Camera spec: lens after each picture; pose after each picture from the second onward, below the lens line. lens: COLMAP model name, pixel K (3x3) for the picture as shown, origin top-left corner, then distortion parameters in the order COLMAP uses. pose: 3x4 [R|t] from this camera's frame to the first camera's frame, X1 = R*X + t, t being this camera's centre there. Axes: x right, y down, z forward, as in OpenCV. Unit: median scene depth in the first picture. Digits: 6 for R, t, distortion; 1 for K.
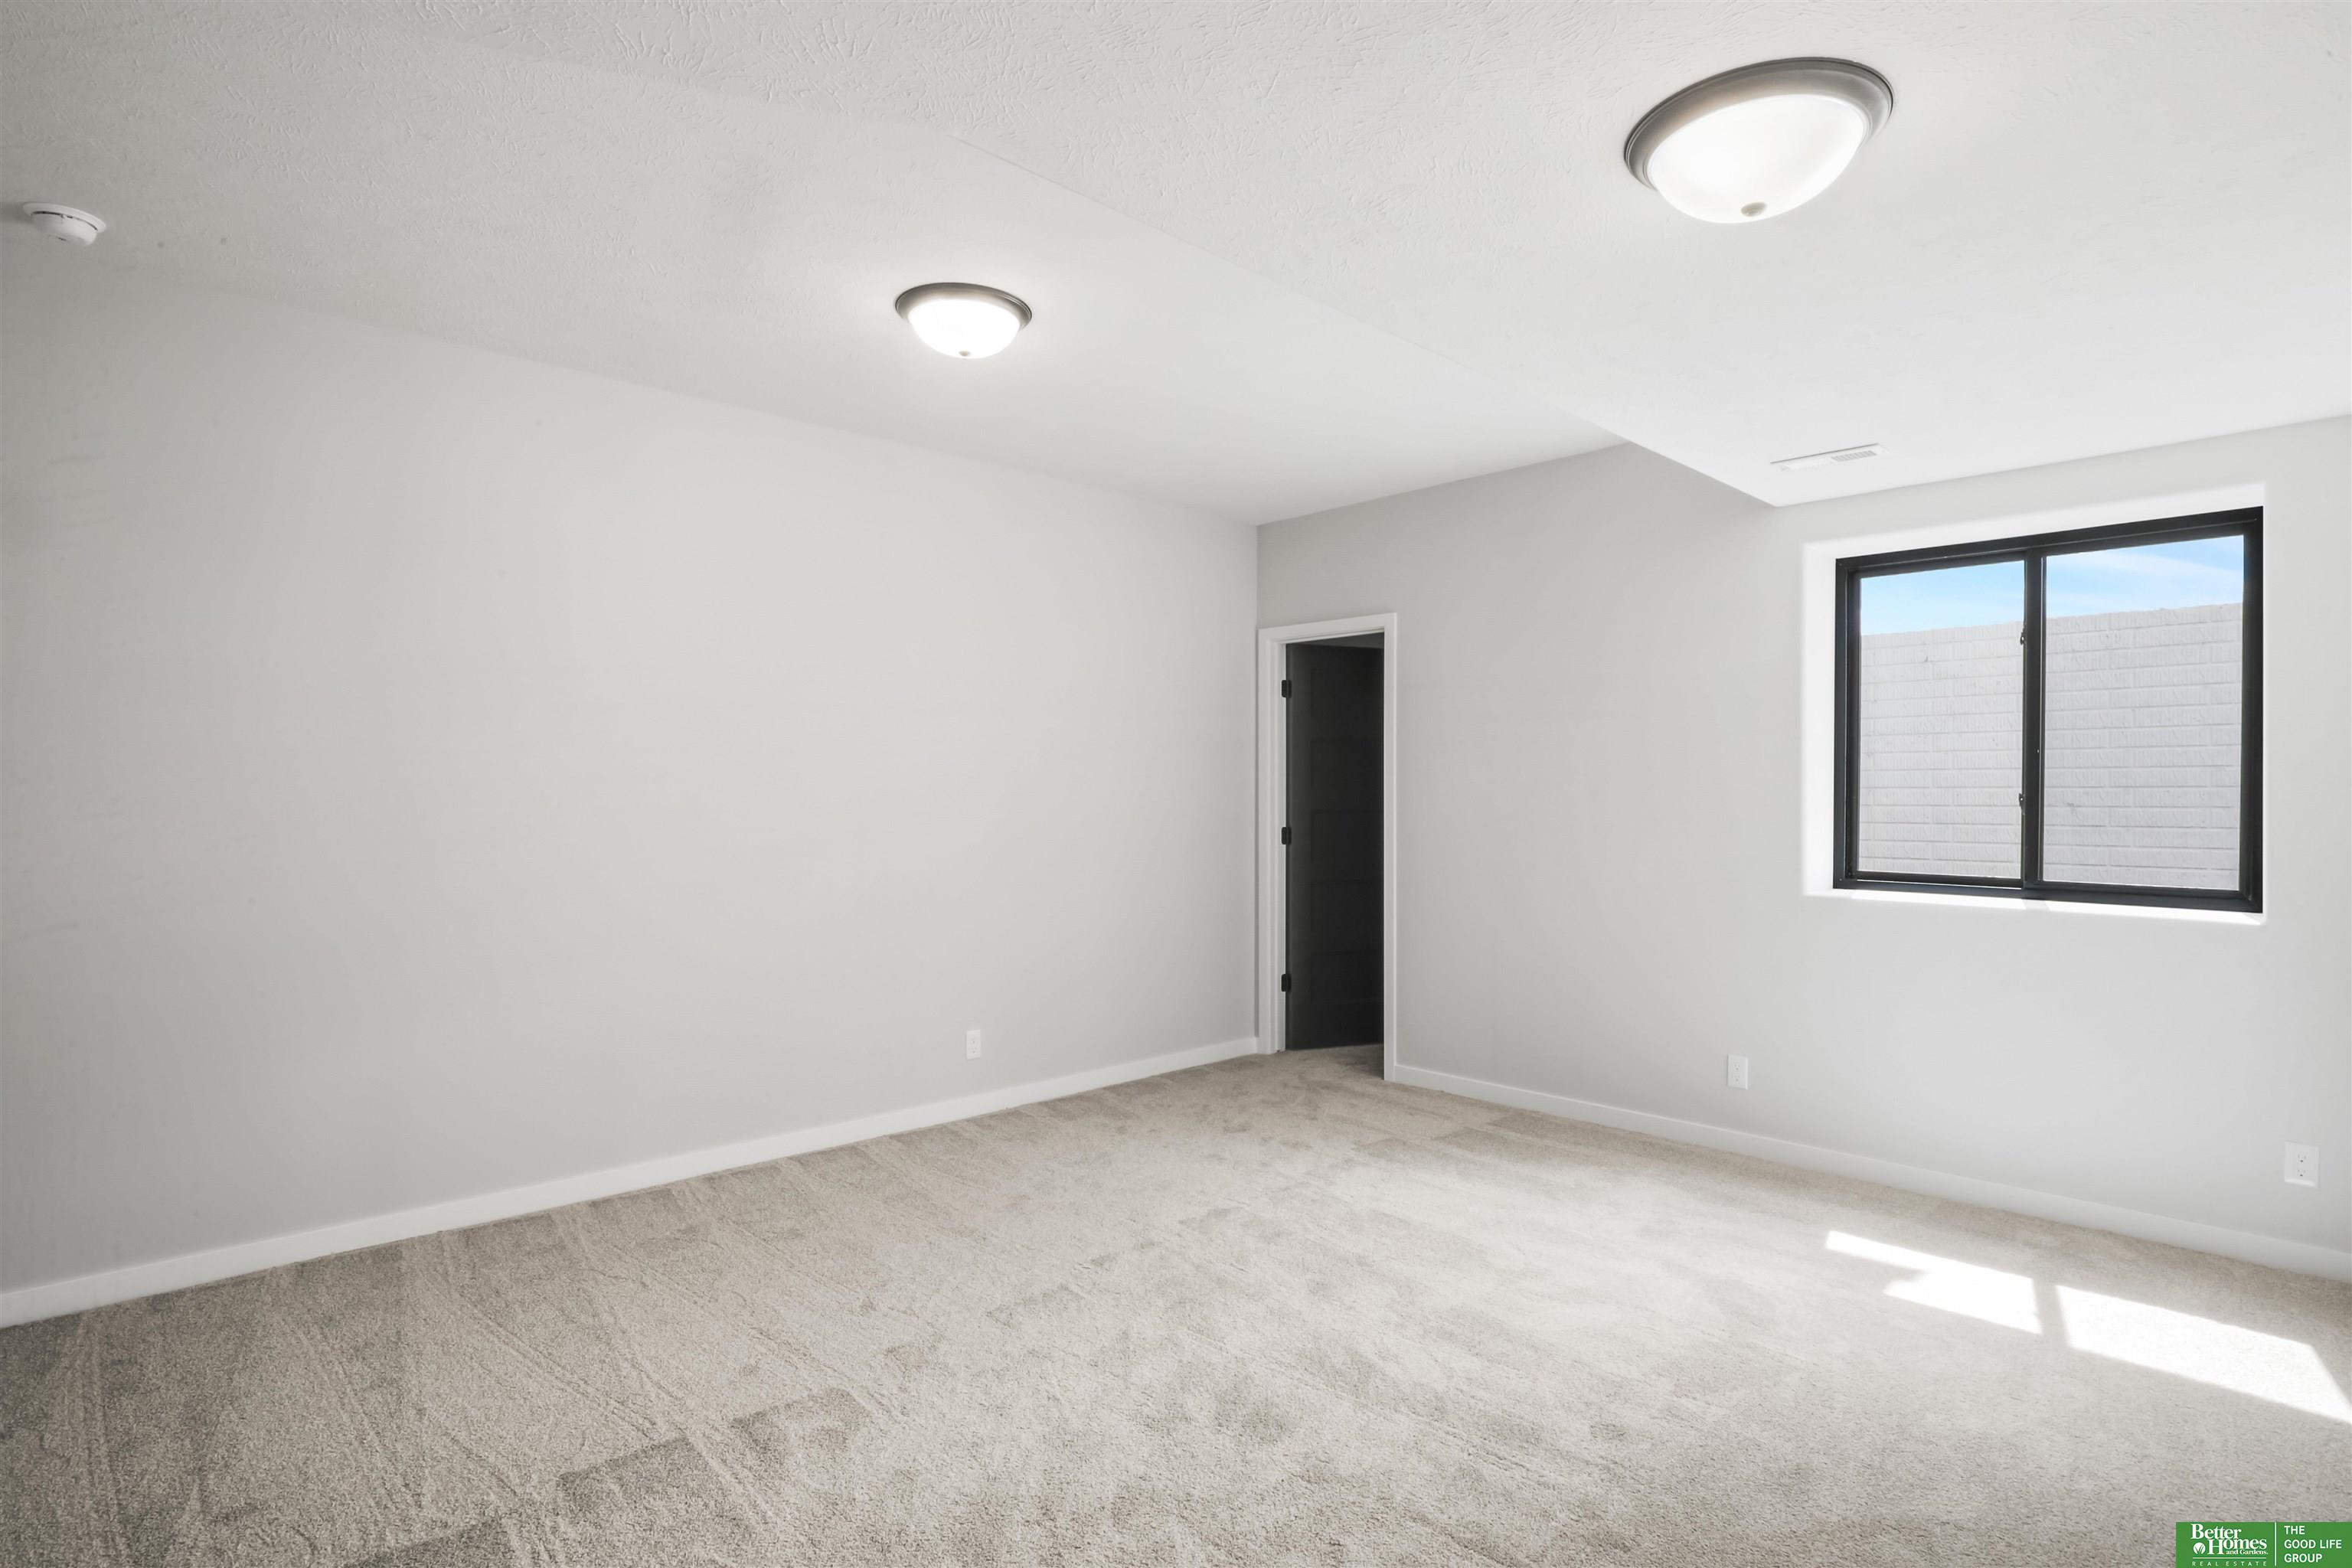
lens RADIAL K [[1173.3, 0, 1191.1], [0, 1173.3, 794.8], [0, 0, 1]] dist [0.004526, 0.000349]
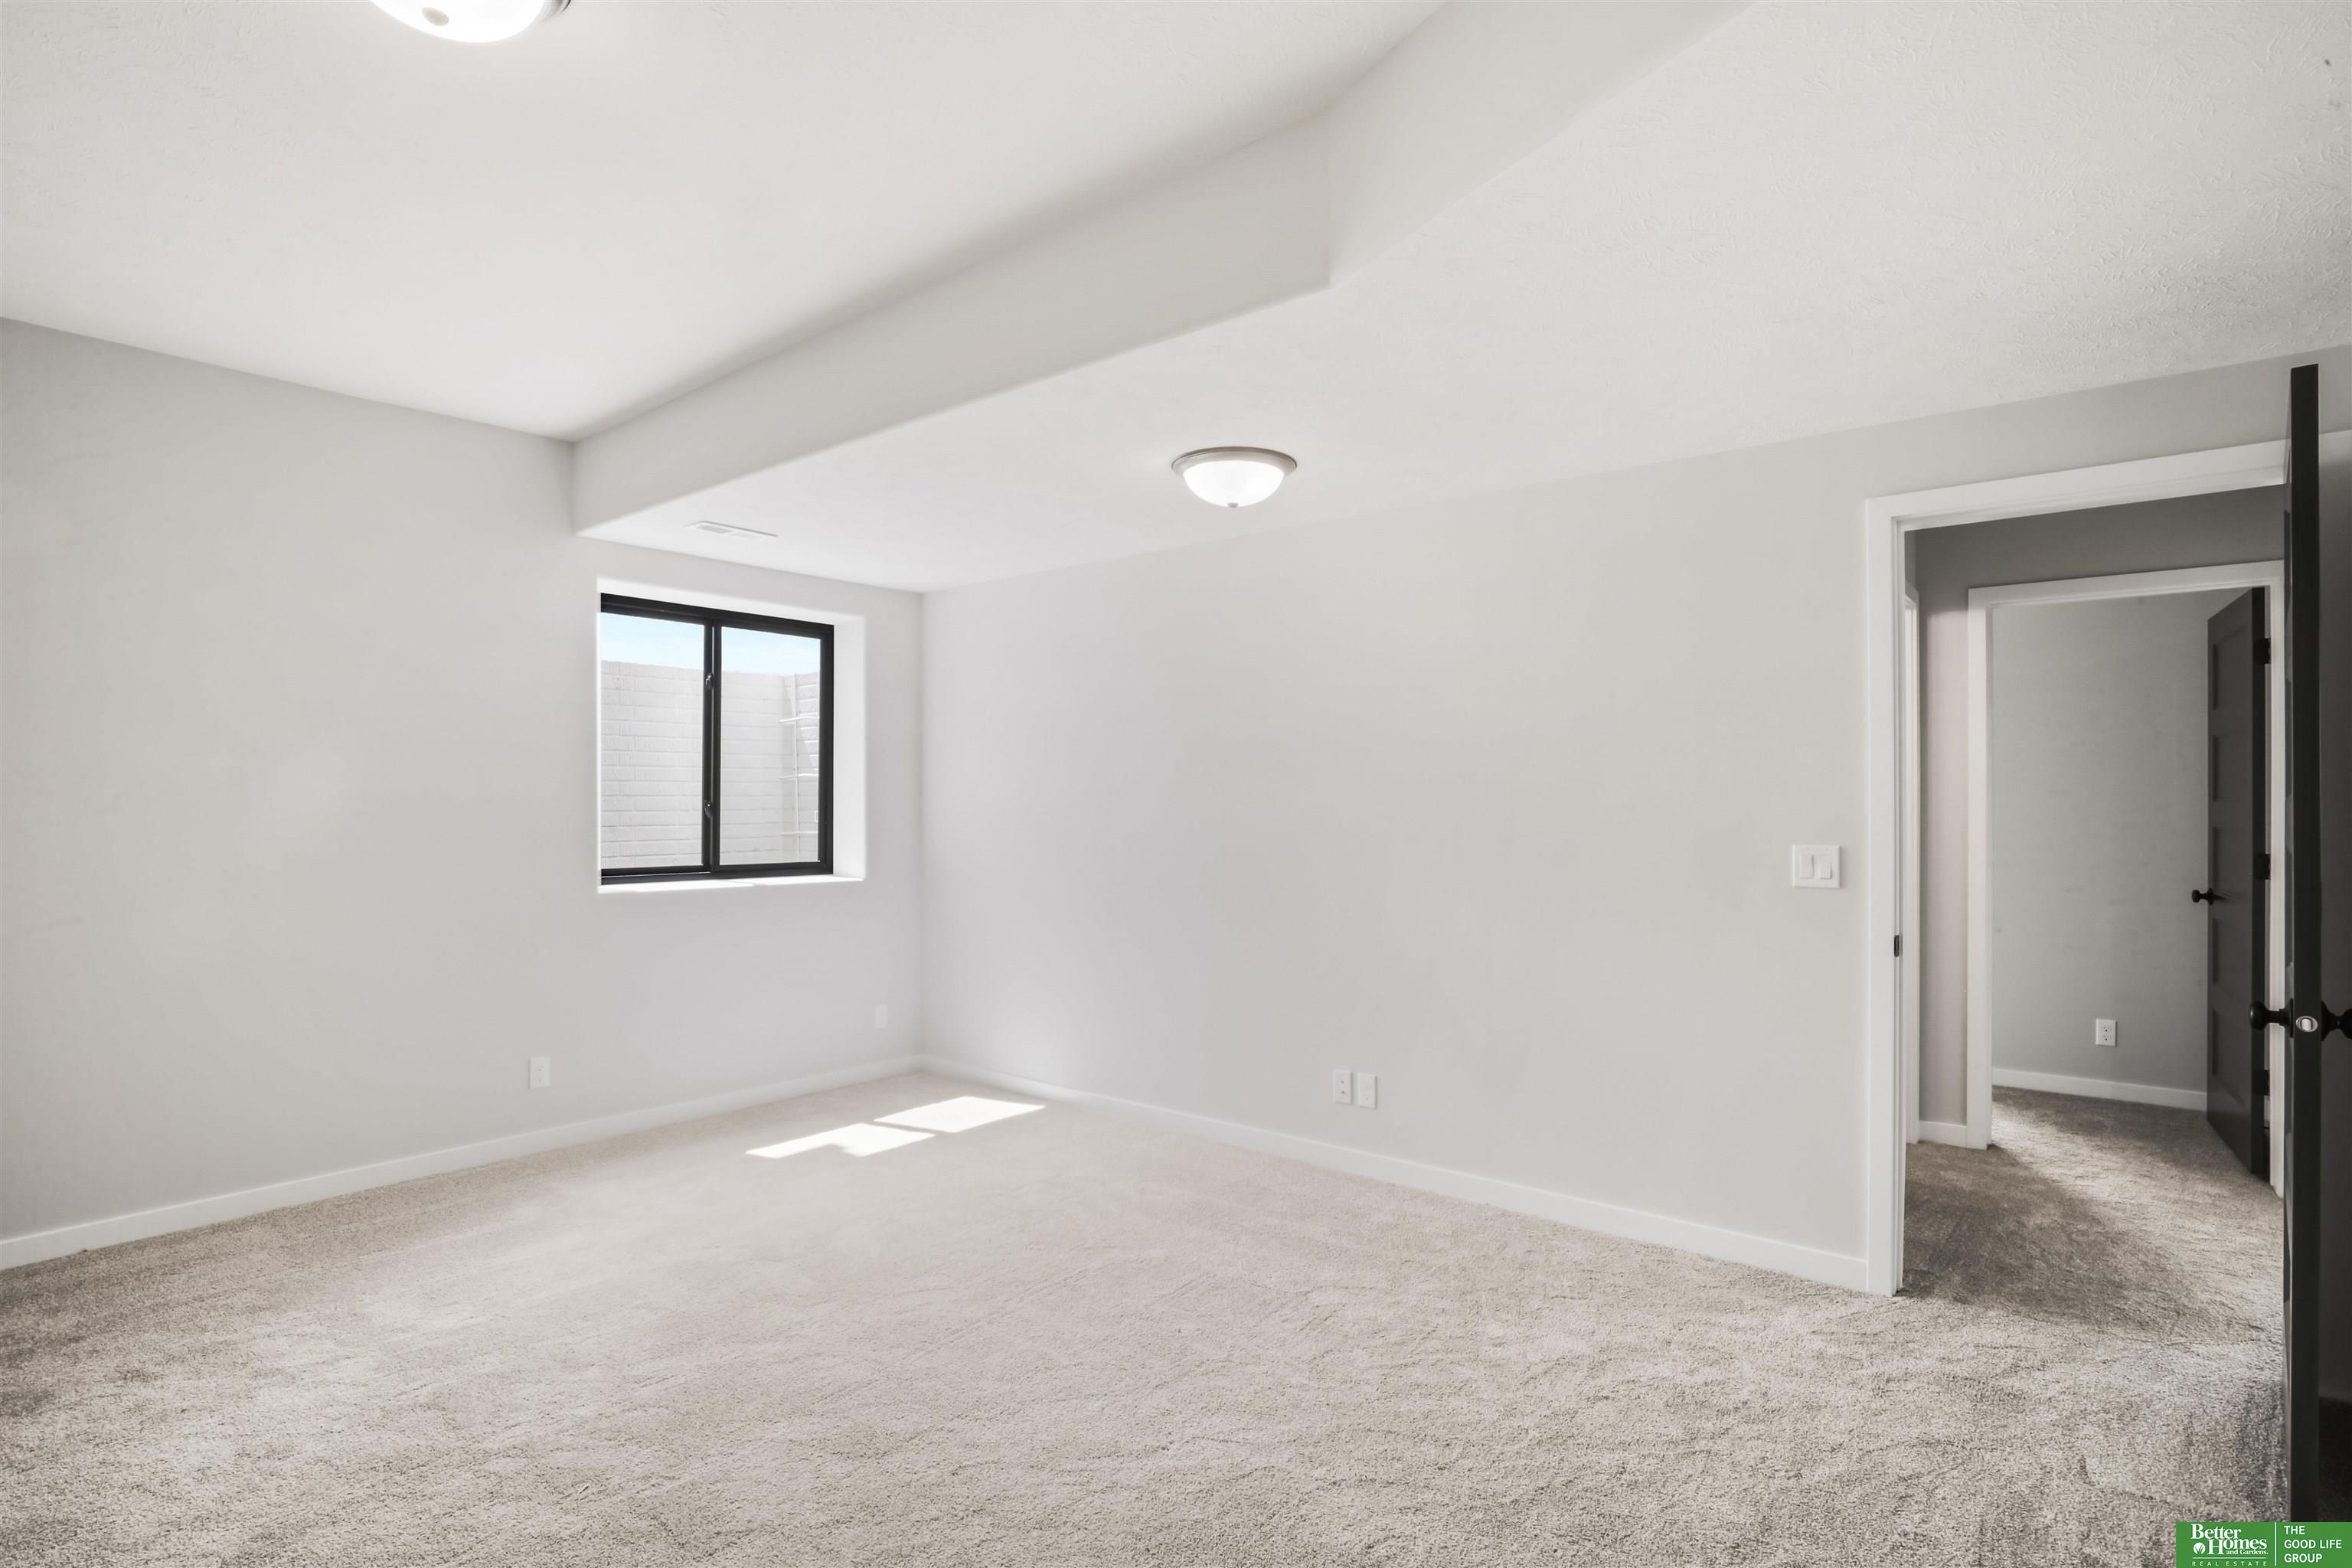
lens RADIAL K [[1173.3, 0, 1186.2], [0, 1173.3, 790.0], [0, 0, 1]] dist [0.004526, 0.000349]
pose [[-0.088057, 0.008510, 0.996079, -0.677428], [0.002068, 0.999963, -0.008360, -0.001171], [-0.996113, 0.001324, -0.088071, 0.588800]]
